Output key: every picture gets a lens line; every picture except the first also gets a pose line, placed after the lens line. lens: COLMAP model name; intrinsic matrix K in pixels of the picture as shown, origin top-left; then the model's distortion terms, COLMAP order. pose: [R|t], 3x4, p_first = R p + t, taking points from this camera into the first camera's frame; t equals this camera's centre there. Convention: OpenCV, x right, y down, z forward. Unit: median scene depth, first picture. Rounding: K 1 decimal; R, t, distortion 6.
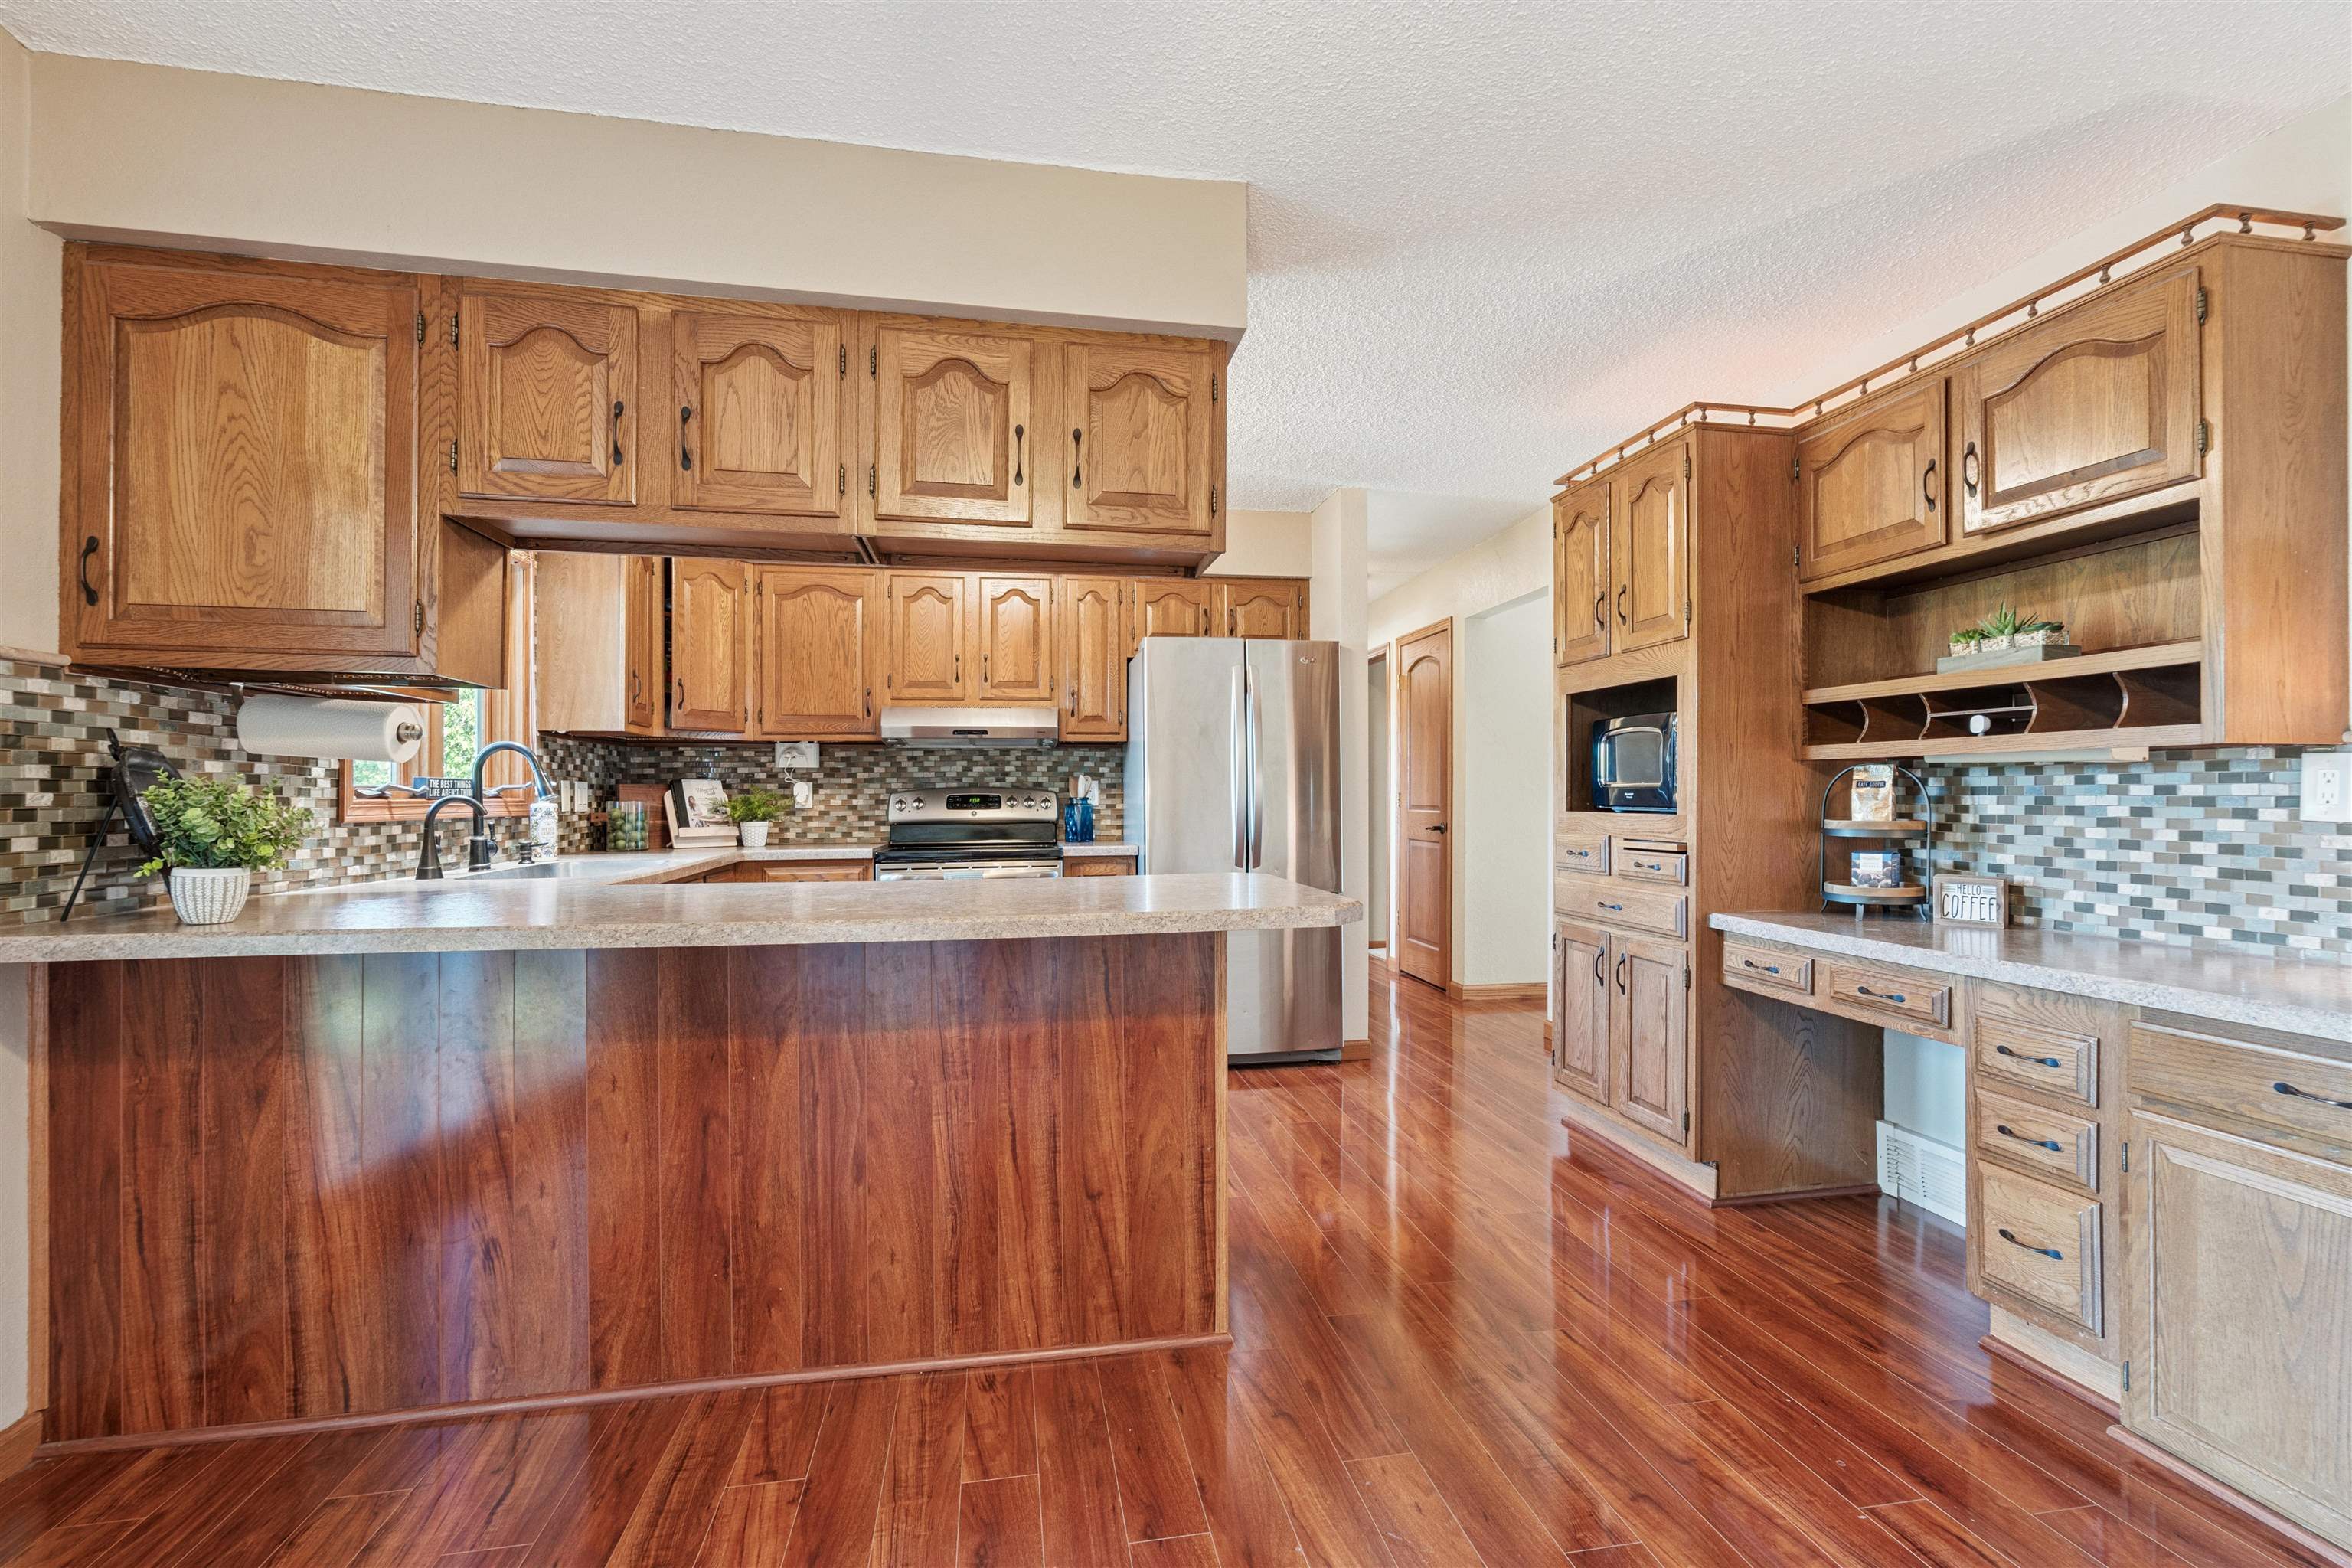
lens RADIAL K [[1063.0, 0, 1184.7], [0, 1063.0, 789.8], [0, 0, 1]] dist [0.002321, 0.000739]
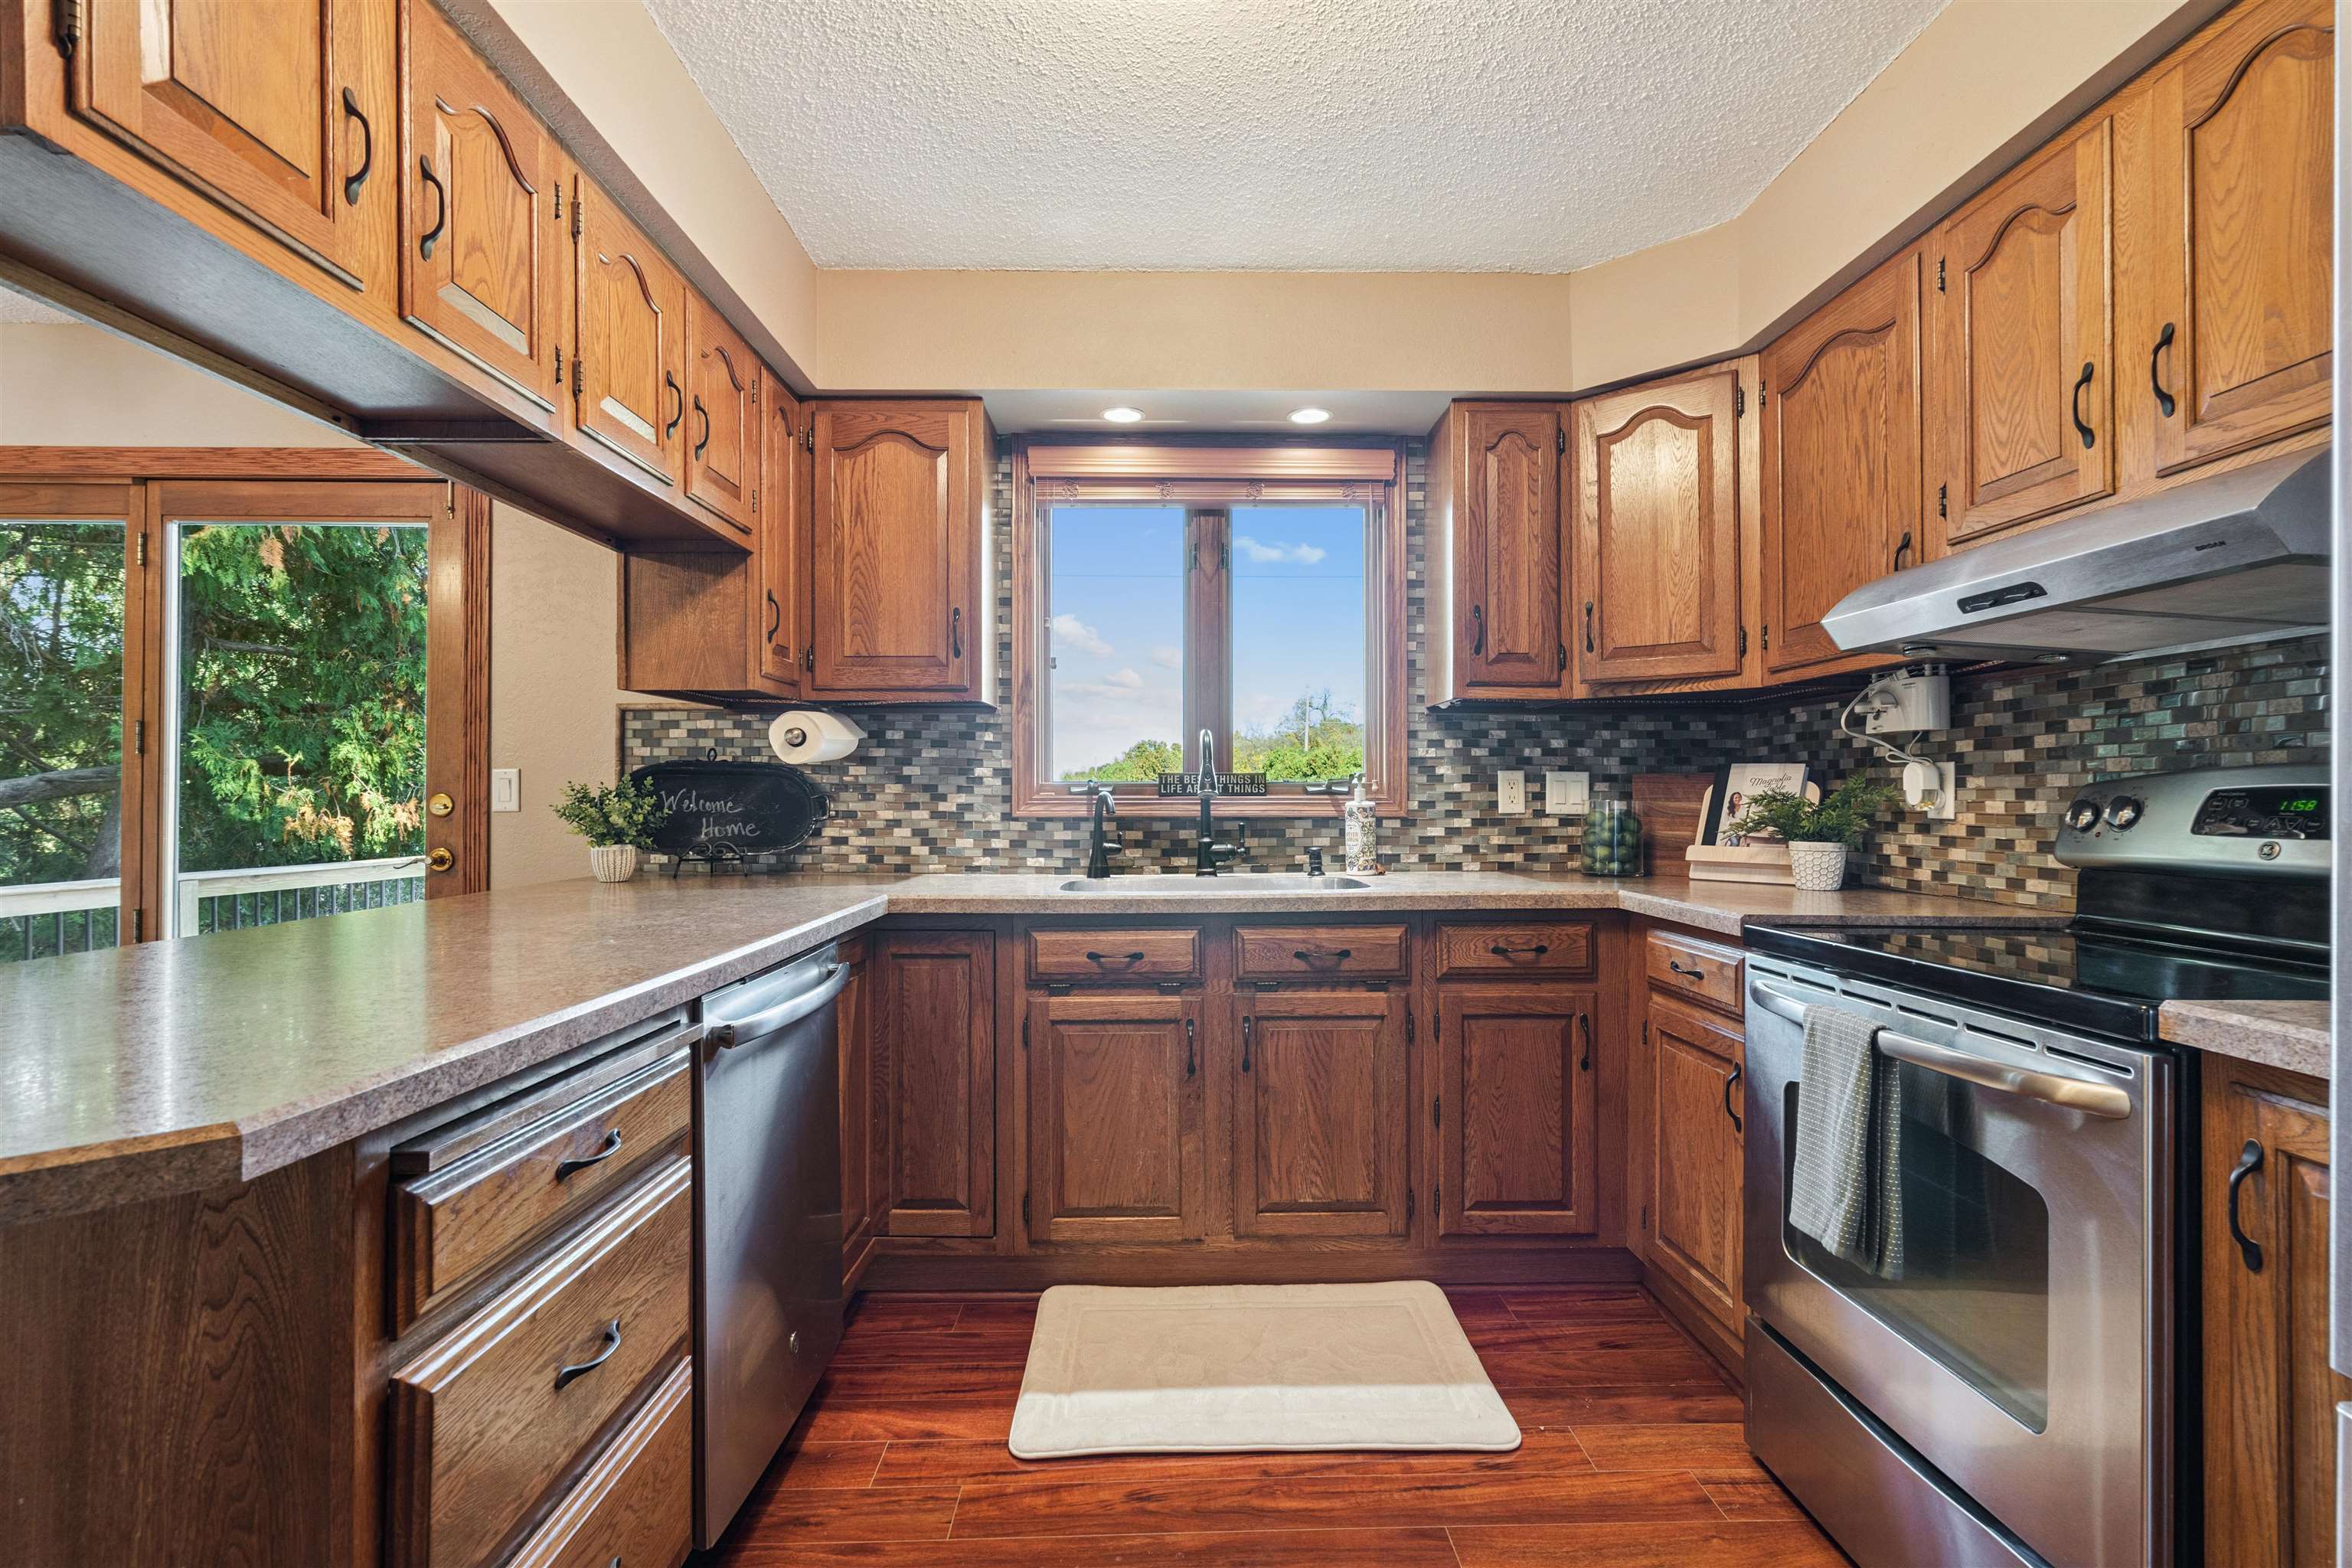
lens RADIAL K [[1063.0, 0, 1190.2], [0, 1063.0, 784.4], [0, 0, 1]] dist [0.002321, 0.000739]
pose [[-0.152007, -0.005849, -0.988362, 0.256204], [0.007132, 0.999950, -0.007015, 0.005971], [0.988354, -0.008116, -0.151958, 1.303979]]
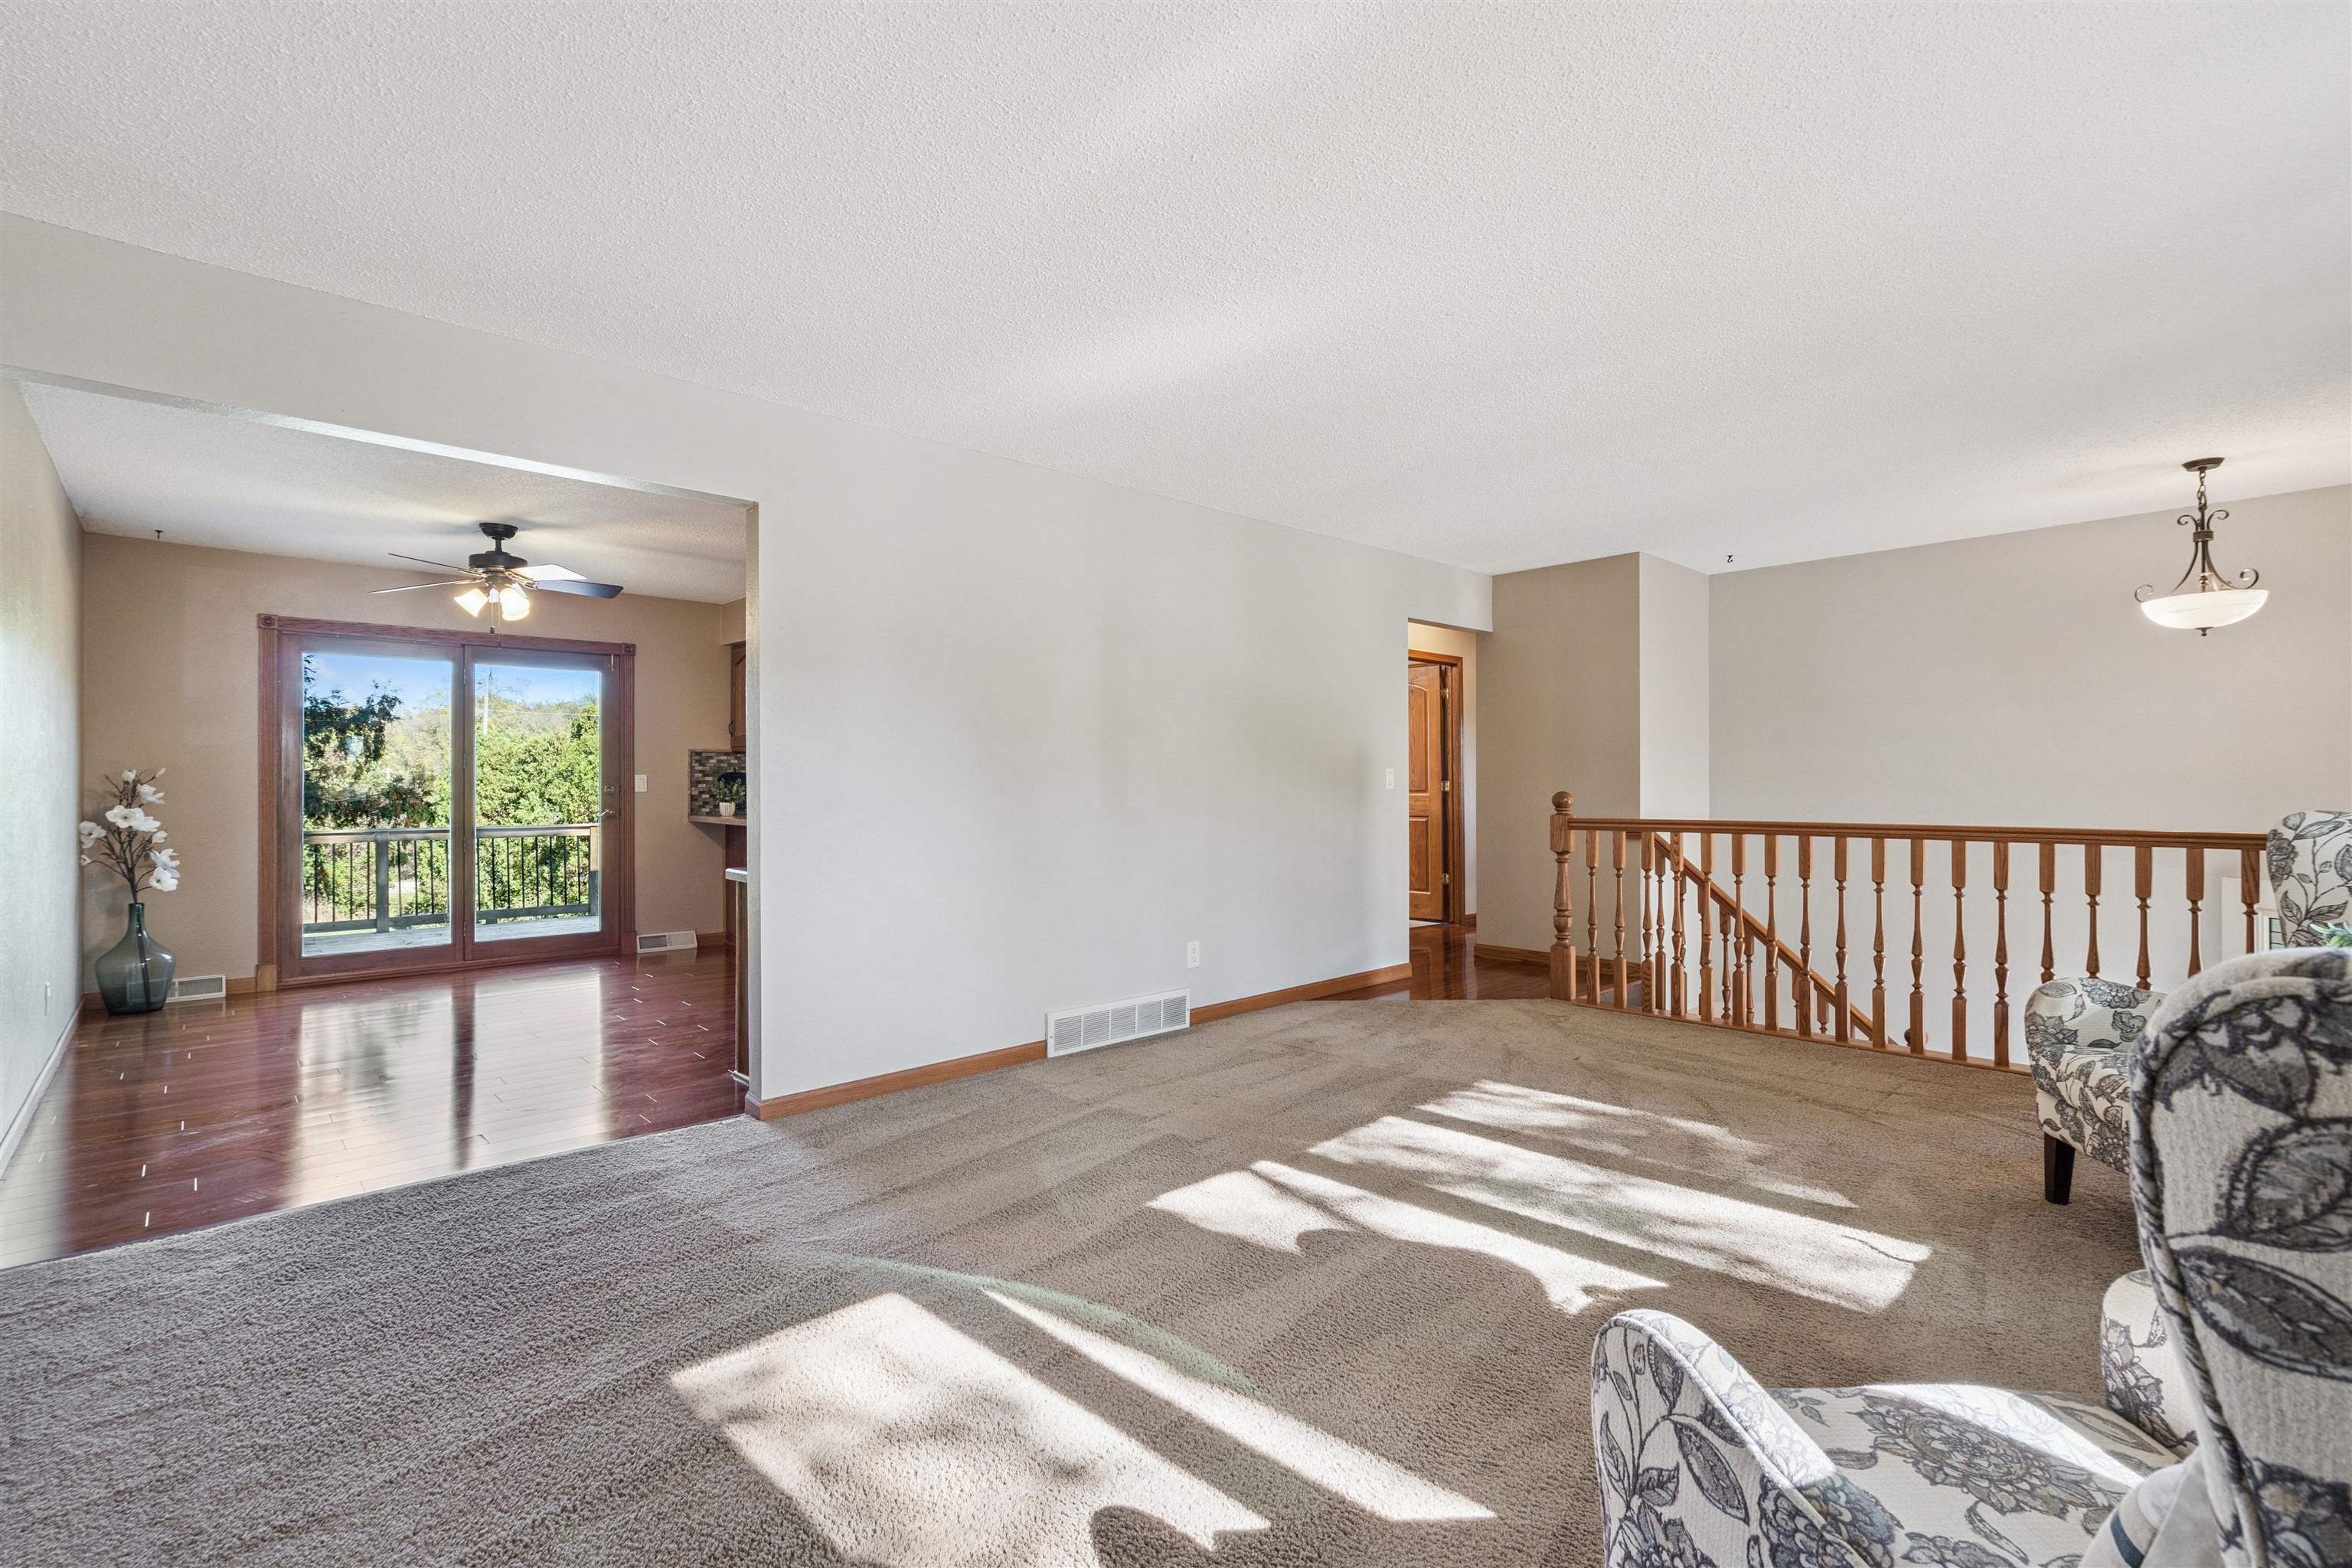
lens RADIAL K [[1063.0, 0, 1197.4], [0, 1063.0, 782.6], [0, 0, 1]] dist [0.002321, 0.000739]
pose [[0.551813, 0.003821, -0.833959, 2.240399], [0.005660, 0.999949, 0.008327, -0.016865], [0.833948, -0.009315, 0.551764, 0.171673]]
